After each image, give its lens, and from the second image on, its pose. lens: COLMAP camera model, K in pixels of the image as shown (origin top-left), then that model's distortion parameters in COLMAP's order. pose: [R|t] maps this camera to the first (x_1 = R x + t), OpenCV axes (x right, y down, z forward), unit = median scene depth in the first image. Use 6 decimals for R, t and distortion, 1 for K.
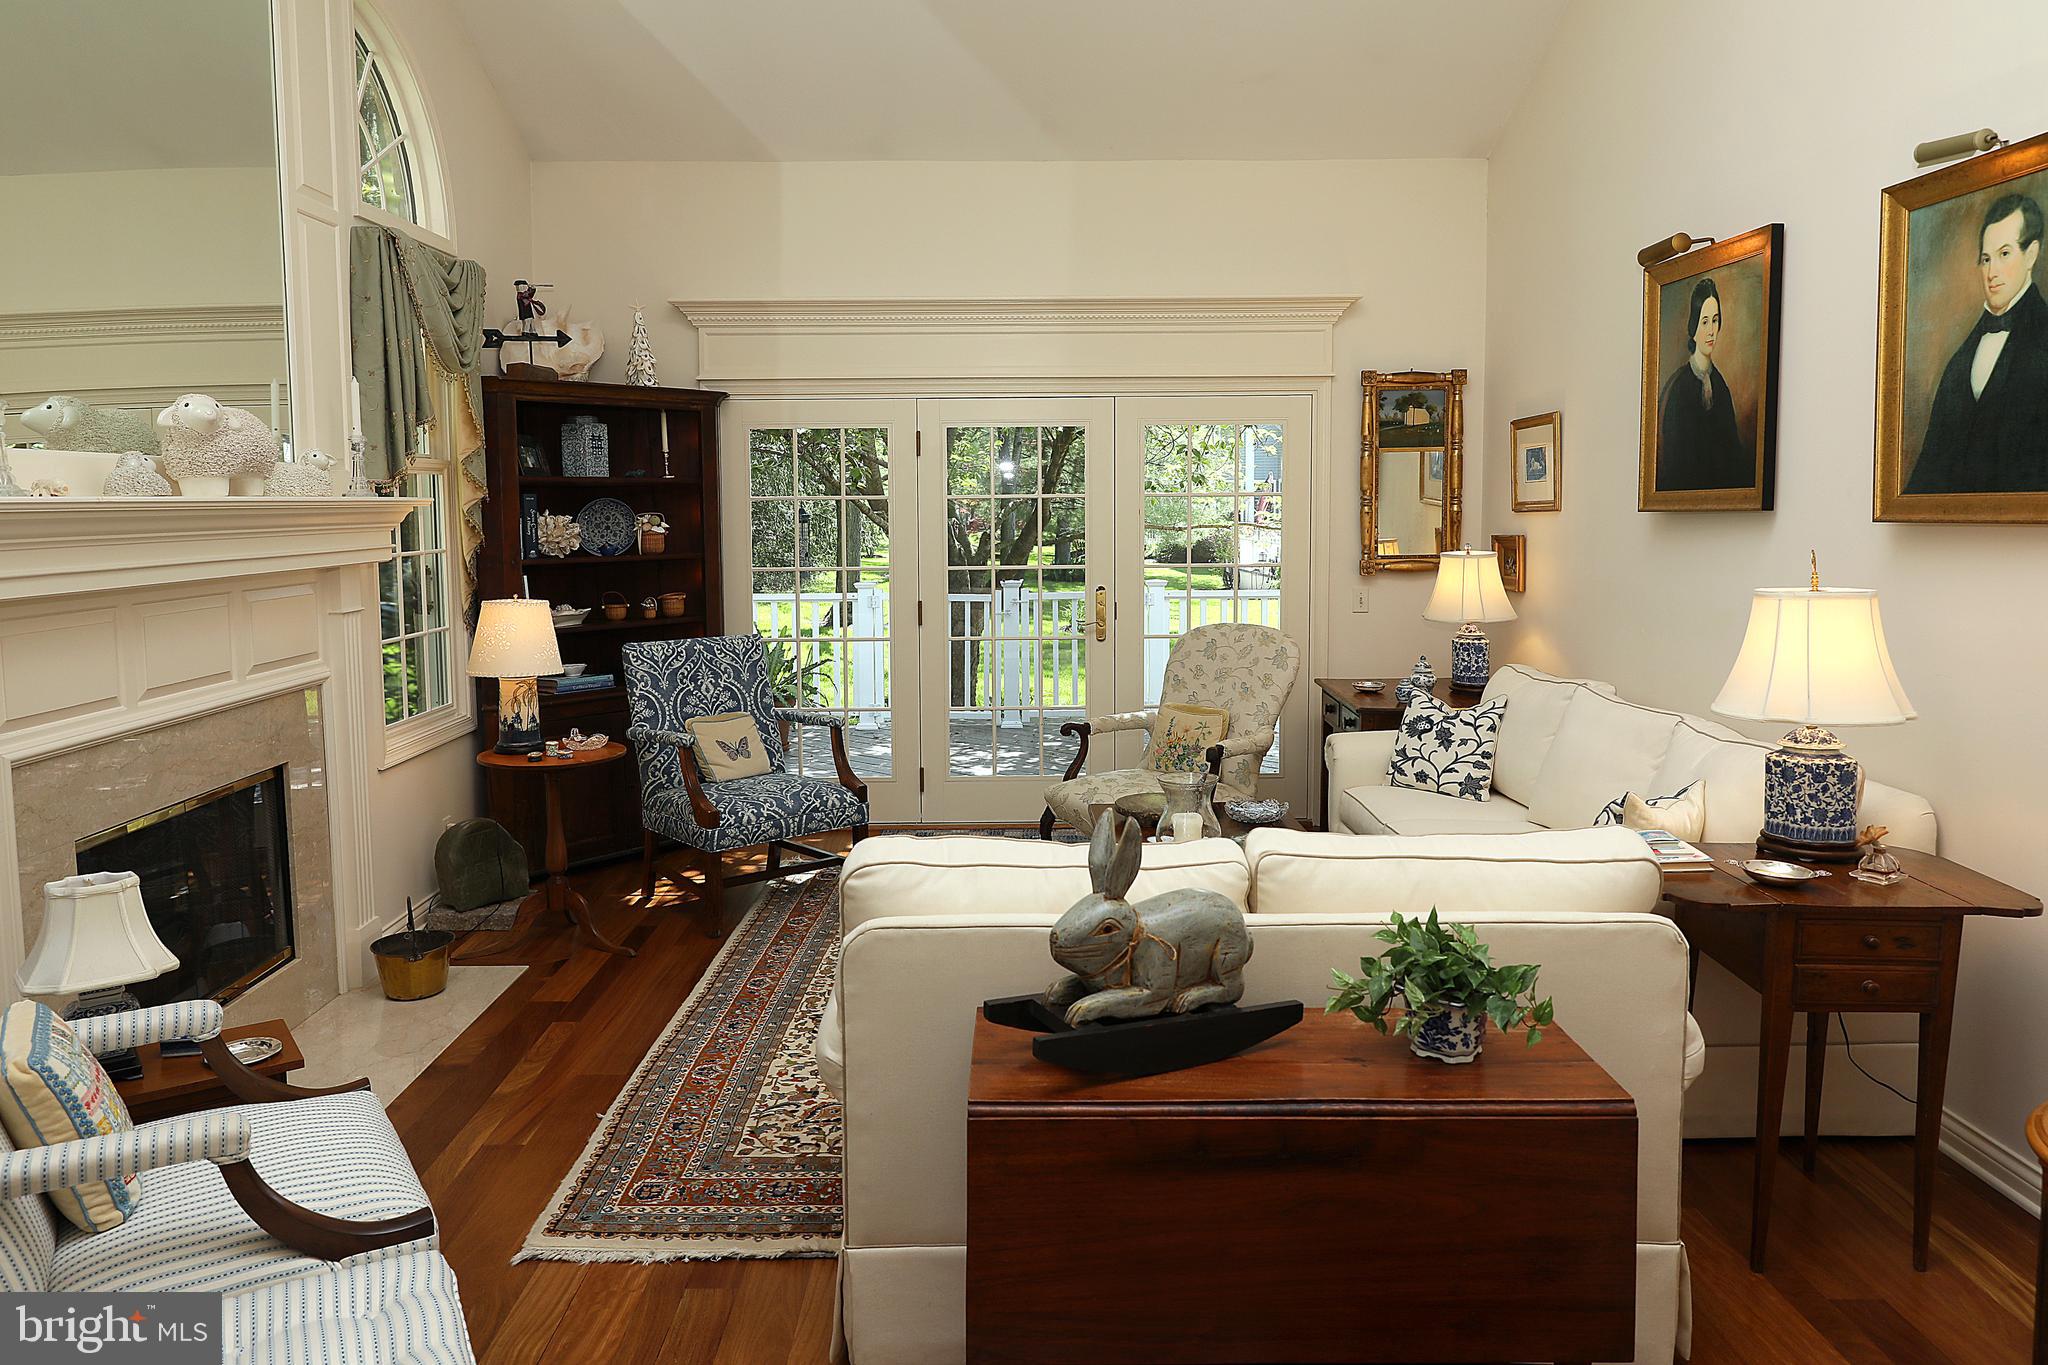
lens RADIAL K [[1382.4, 0, 1022.8], [0, 1382.4, 595.6], [0, 0, 1]] dist [-0.011740, 0.011481]
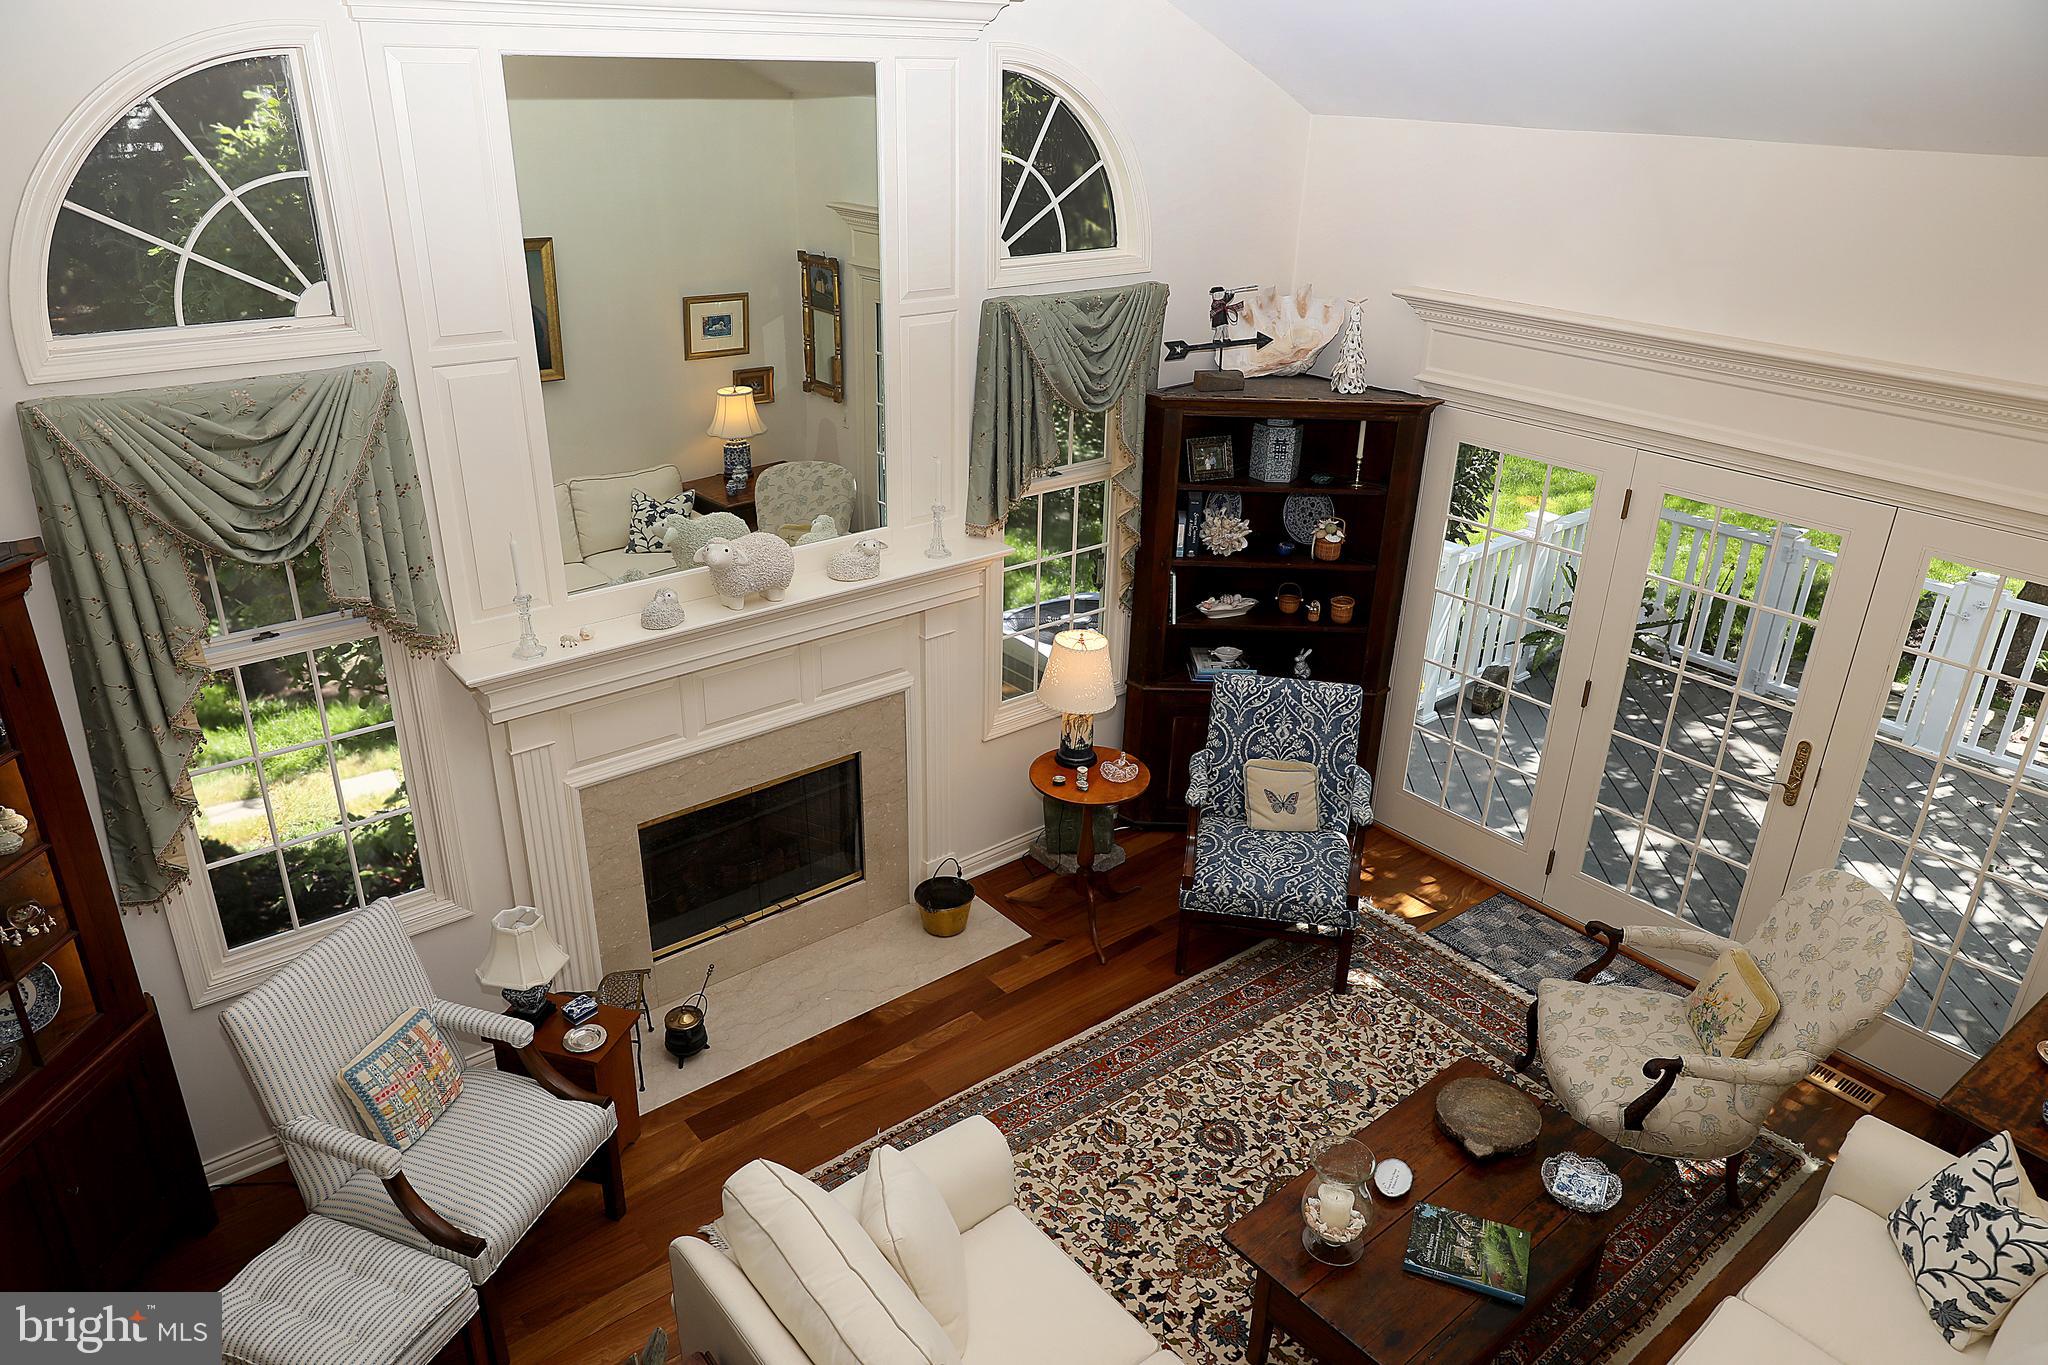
lens RADIAL K [[1382.4, 0, 1028.3], [0, 1382.4, 684.4], [0, 0, 1]] dist [-0.011740, 0.011481]
pose [[0.626274, 0.332667, -0.705063, 0.368663], [-0.076199, 0.926177, 0.369311, -0.334111], [0.775871, -0.177565, 0.605389, 0.242163]]
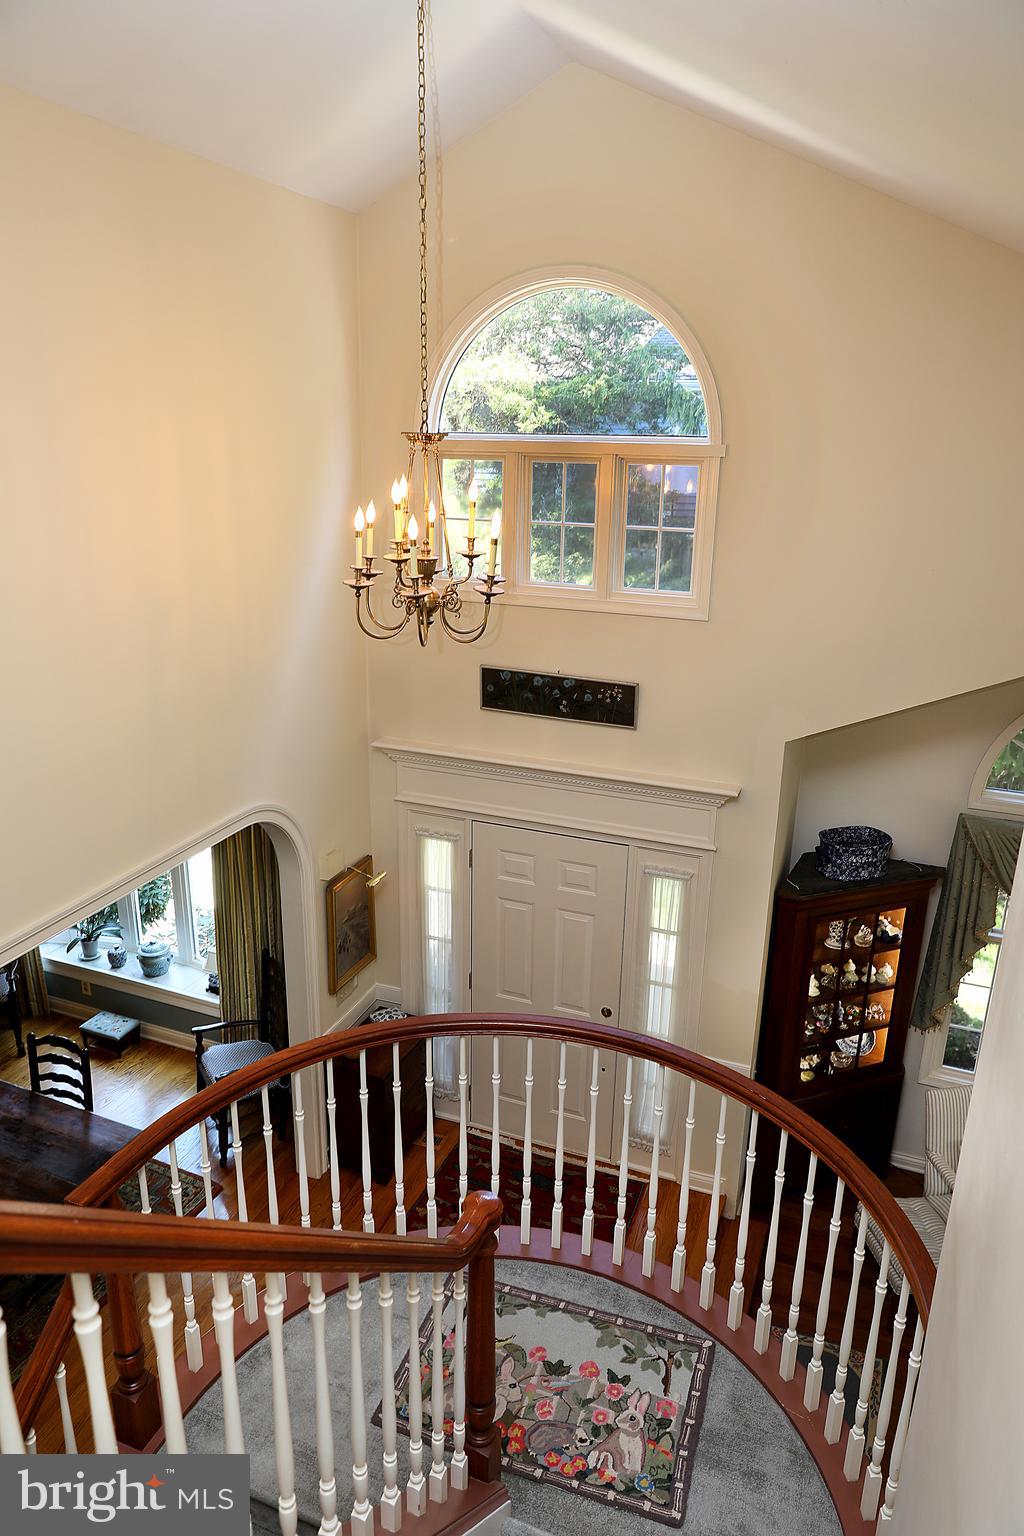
lens RADIAL K [[1036.8, 0, 510.0], [0, 1036.8, 768.0], [0, 0, 1]] dist [-0.011740, 0.011481]
pose [[-0.392055, 0.273727, -0.878275, 0.757622], [-0.087306, 0.939327, 0.331727, -0.560728], [0.915790, 0.206734, -0.344370, 0.216691]]
